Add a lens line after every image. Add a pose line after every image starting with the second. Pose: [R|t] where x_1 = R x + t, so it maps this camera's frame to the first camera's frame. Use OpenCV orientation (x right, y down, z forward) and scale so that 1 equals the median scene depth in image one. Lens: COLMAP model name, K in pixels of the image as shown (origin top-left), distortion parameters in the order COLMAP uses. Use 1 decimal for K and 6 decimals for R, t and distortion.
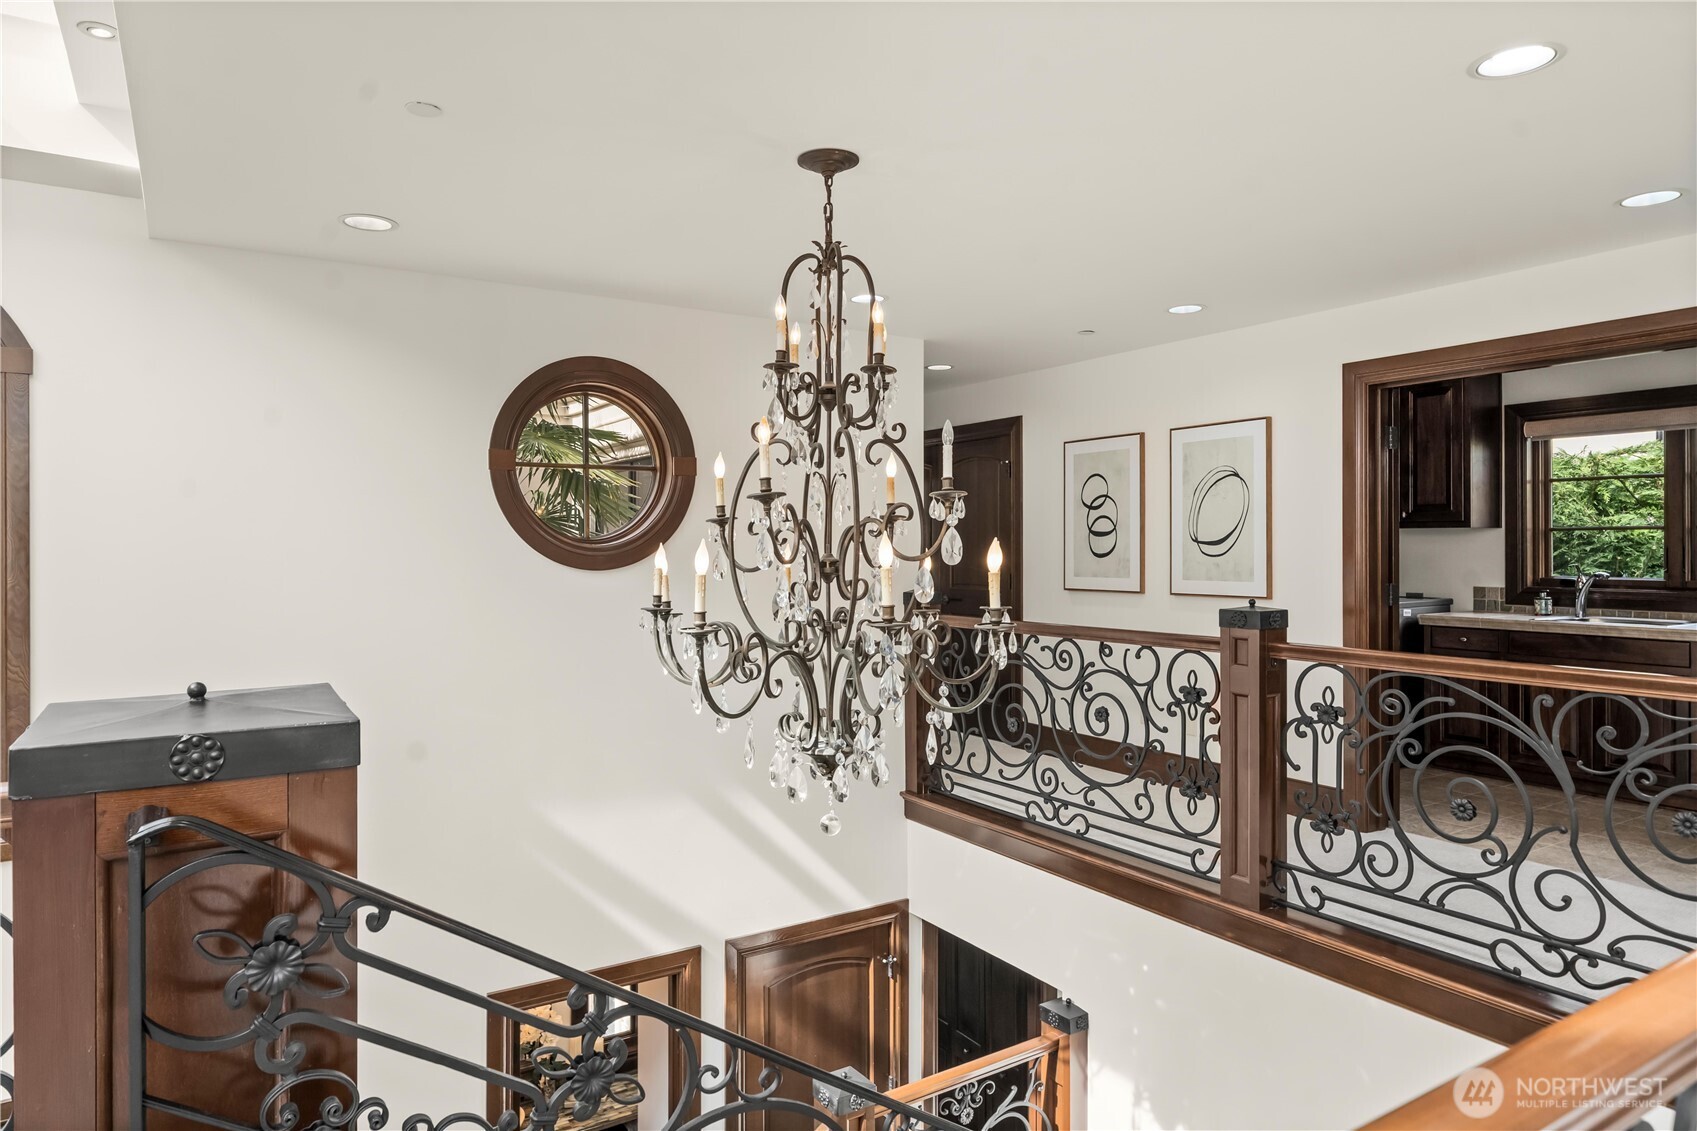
lens RADIAL K [[1007.9, 0, 849.5], [0, 1007.9, 561.8], [0, 0, 1]] dist [0.003636, -0.001447]
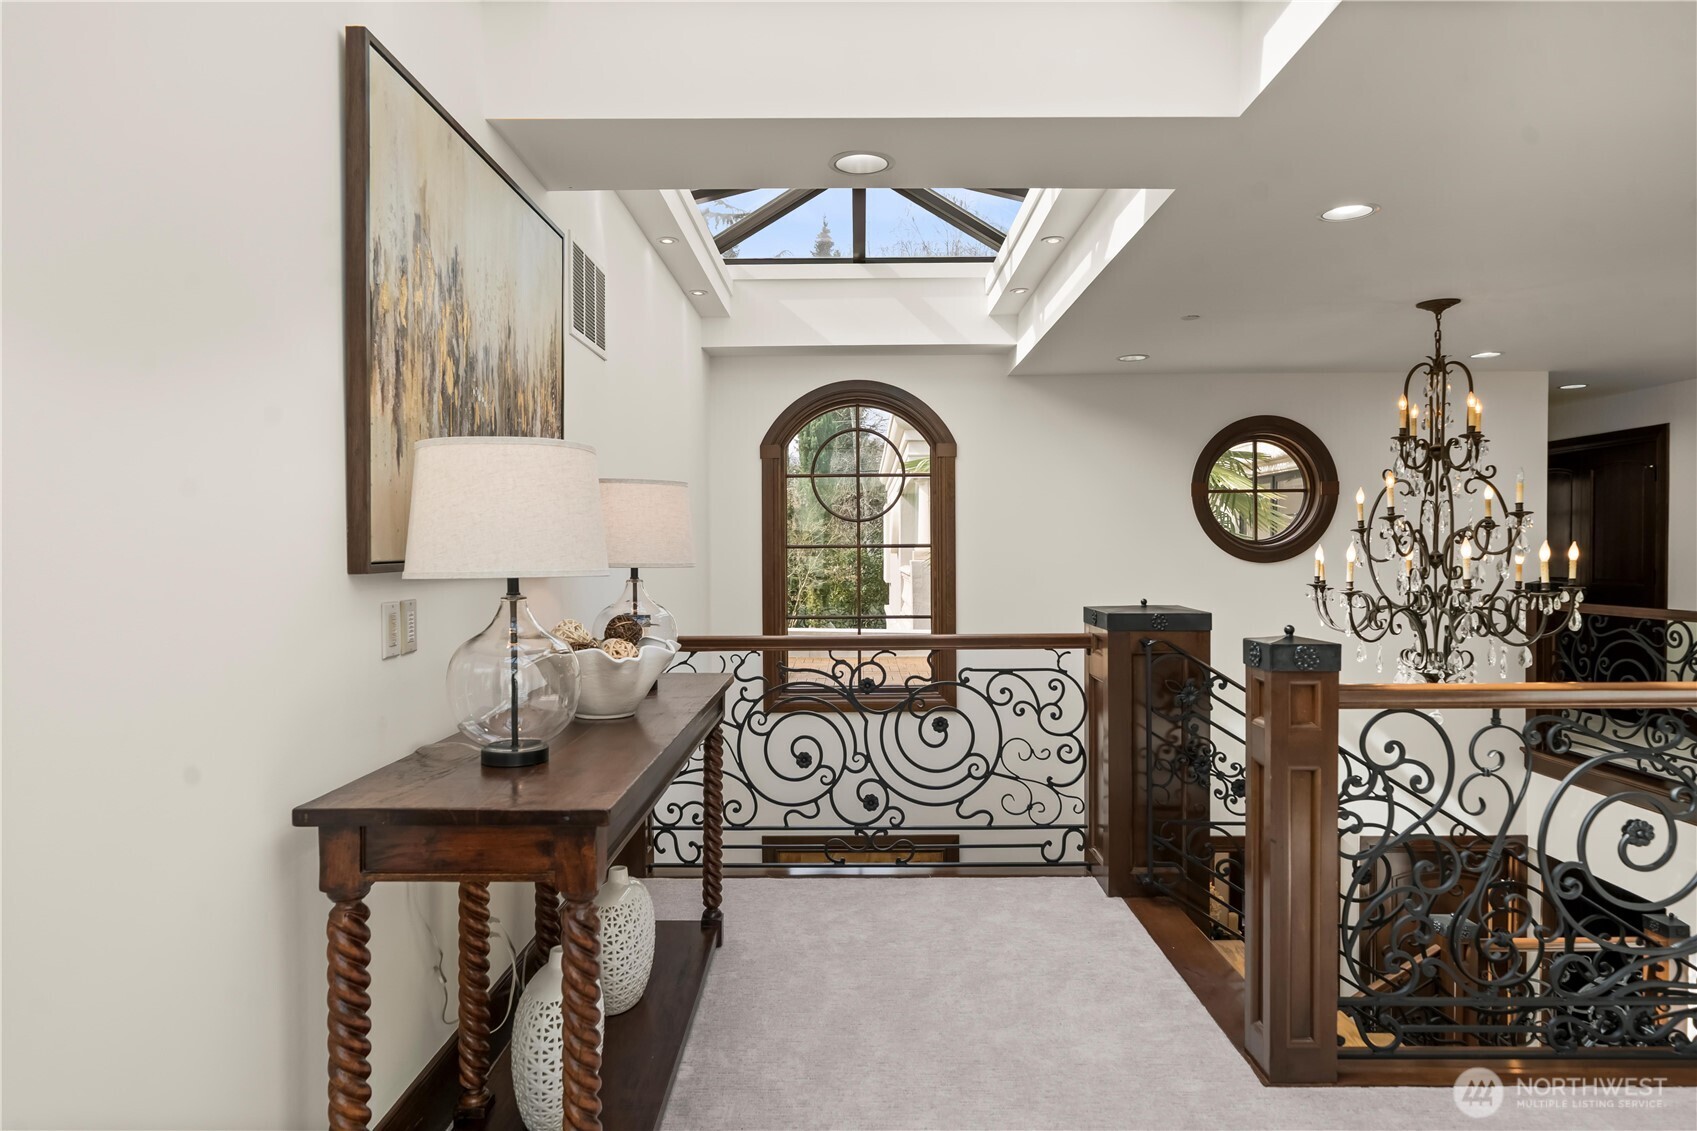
lens RADIAL K [[1007.9, 0, 856.3], [0, 1007.9, 566.0], [0, 0, 1]] dist [0.003636, -0.001447]
pose [[0.835028, 0.006844, -0.550164, 0.092971], [-0.004397, 0.999974, 0.005766, 0.011416], [0.550189, -0.002395, 0.835037, -0.852850]]
